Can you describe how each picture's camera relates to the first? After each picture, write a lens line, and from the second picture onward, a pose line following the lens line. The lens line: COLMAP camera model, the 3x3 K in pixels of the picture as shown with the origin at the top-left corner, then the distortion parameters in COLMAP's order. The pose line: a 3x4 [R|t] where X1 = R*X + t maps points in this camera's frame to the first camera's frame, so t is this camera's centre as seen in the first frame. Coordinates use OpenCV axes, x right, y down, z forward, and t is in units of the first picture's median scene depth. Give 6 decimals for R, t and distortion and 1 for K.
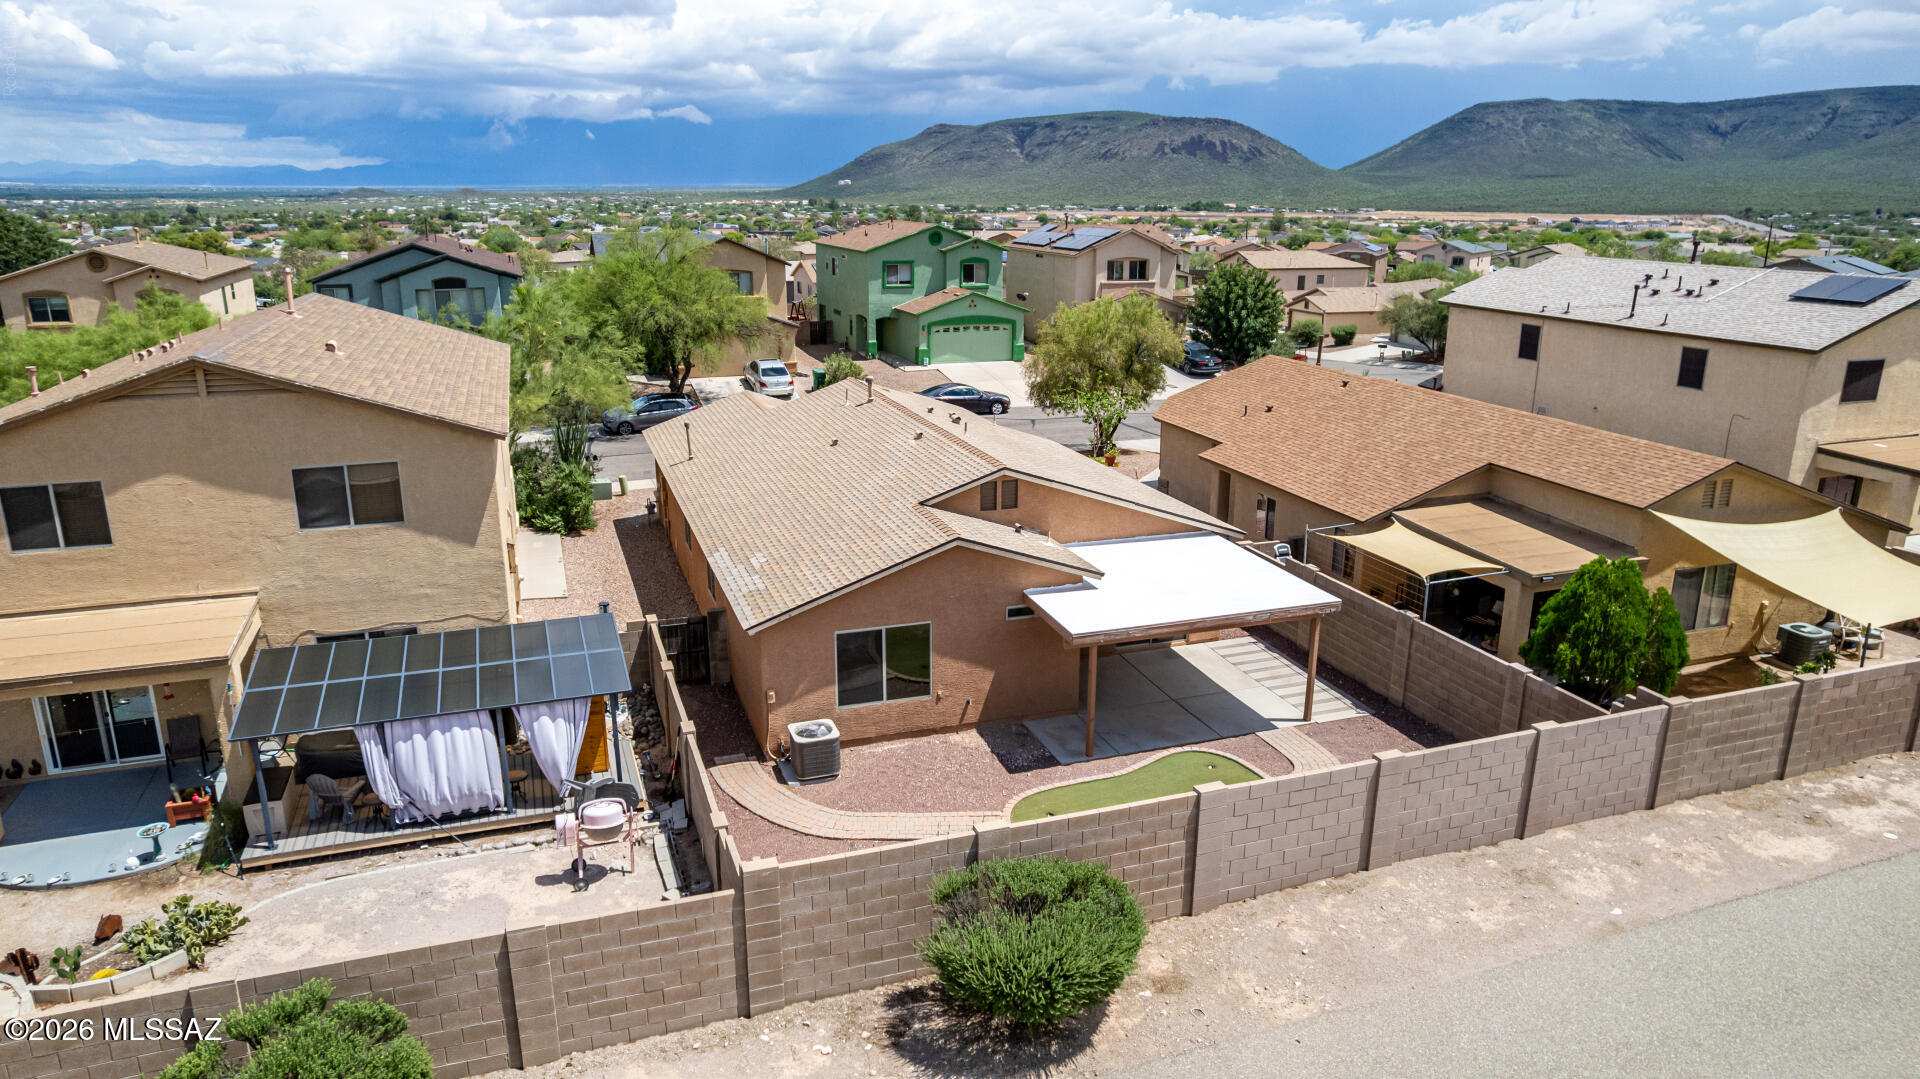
lens RADIAL K [[1234.5, 0, 962.8], [0, 1234.5, 535.1], [0, 0, 1]] dist [-0.076987, 0.068003]
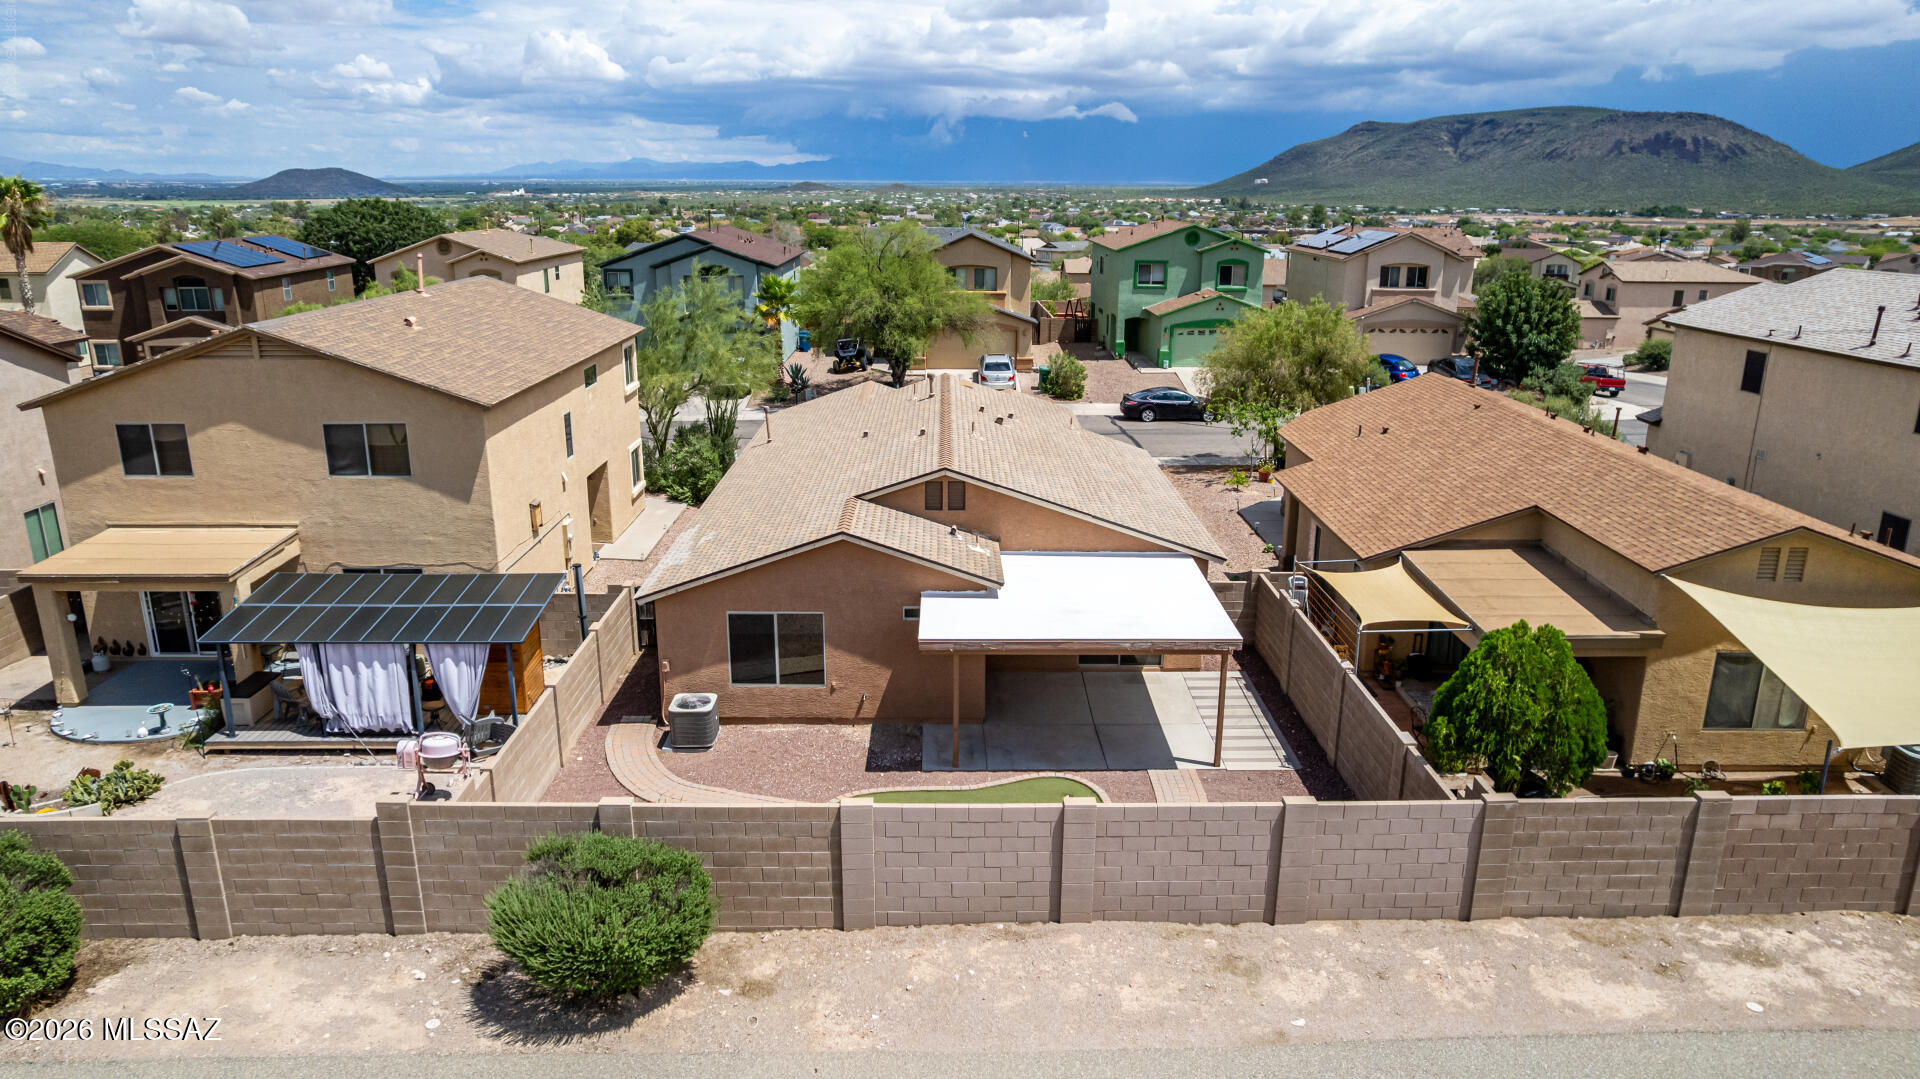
lens RADIAL K [[1234.5, 0, 959.1], [0, 1234.5, 534.8], [0, 0, 1]] dist [-0.076987, 0.068003]
pose [[0.946536, 0.089211, -0.310019, 0.375099], [-0.088818, 0.995929, 0.015413, -0.018603], [0.310132, 0.012946, 0.950605, 0.064149]]
